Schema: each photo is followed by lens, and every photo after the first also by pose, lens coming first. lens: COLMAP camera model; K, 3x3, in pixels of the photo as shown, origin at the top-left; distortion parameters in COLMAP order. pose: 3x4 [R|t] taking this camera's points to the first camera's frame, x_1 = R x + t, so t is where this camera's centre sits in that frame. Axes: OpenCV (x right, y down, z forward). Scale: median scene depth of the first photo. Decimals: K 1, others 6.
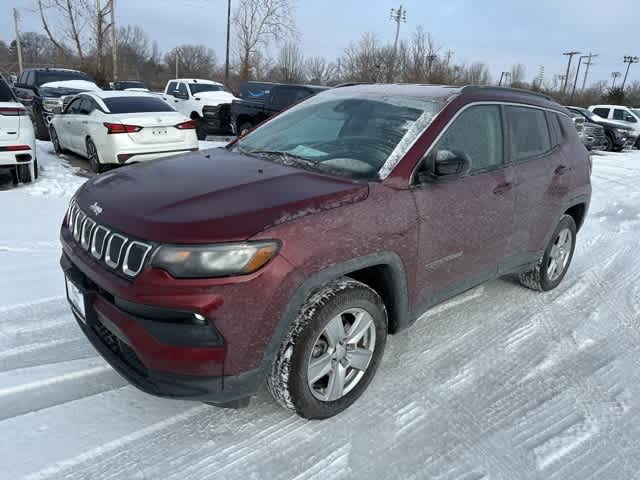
lens RADIAL K [[448.8, 0, 316.9], [0, 448.8, 230.6], [0, 0, 1]] dist [0.009376, -0.004668]
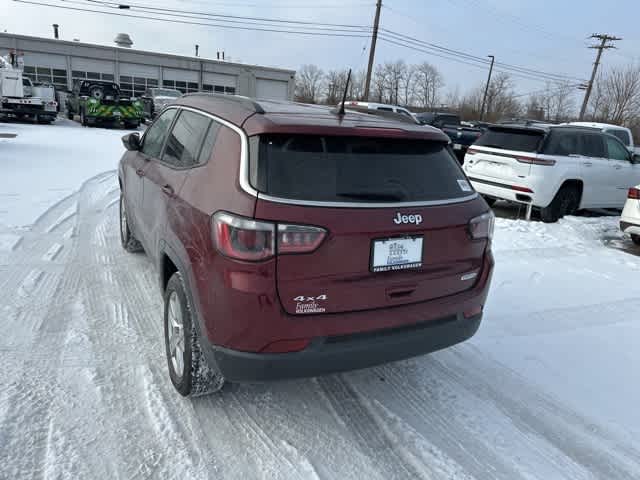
lens RADIAL K [[444.0, 0, 320.0], [0, 444.0, 240.0], [0, 0, 1]] dist [0.046520, -0.049666]
pose [[-0.223293, 0.199339, -0.954151, 1.354127], [-0.370230, 0.888166, 0.272196, -0.400658], [0.901704, 0.414035, -0.124520, 1.515489]]
